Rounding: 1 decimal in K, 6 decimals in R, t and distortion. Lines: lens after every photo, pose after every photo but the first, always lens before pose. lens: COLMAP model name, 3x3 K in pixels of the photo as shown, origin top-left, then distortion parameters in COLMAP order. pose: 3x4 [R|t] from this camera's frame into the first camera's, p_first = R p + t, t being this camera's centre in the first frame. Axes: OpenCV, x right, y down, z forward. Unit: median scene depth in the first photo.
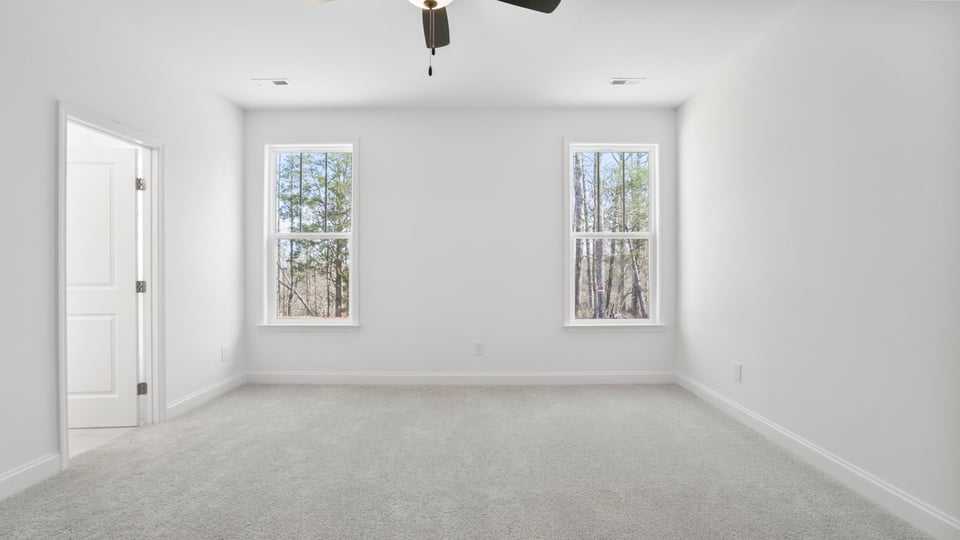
lens RADIAL K [[438.4, 0, 482.7], [0, 438.4, 273.1], [0, 0, 1]] dist [-0.034362, 0.013474]
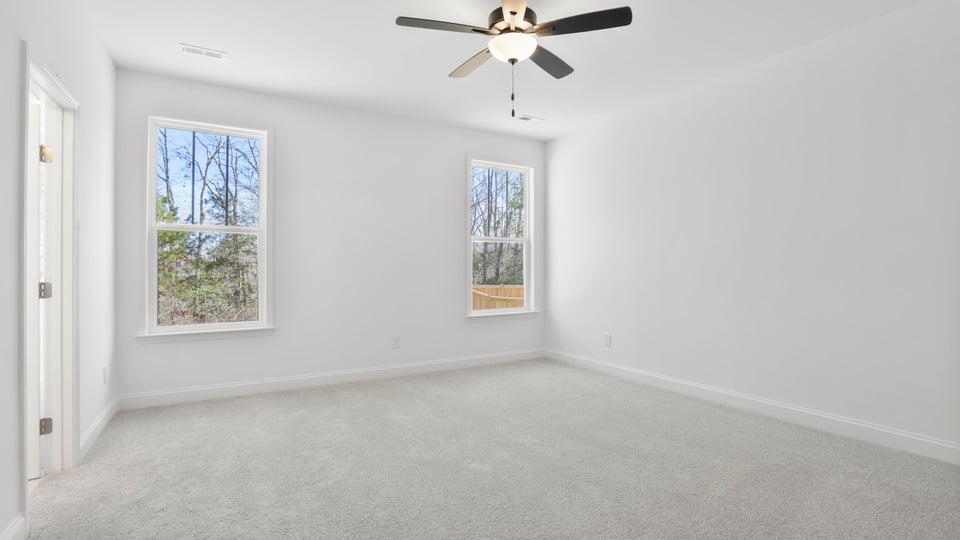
lens RADIAL K [[443.3, 0, 480.0], [0, 443.3, 270.0], [0, 0, 1]] dist [-0.000125, 0.000524]
pose [[0.866228, -0.002369, 0.499643, -0.409969], [0.003629, 0.999992, -0.001551, -0.000092], [-0.499635, 0.003156, 0.866230, -0.038604]]
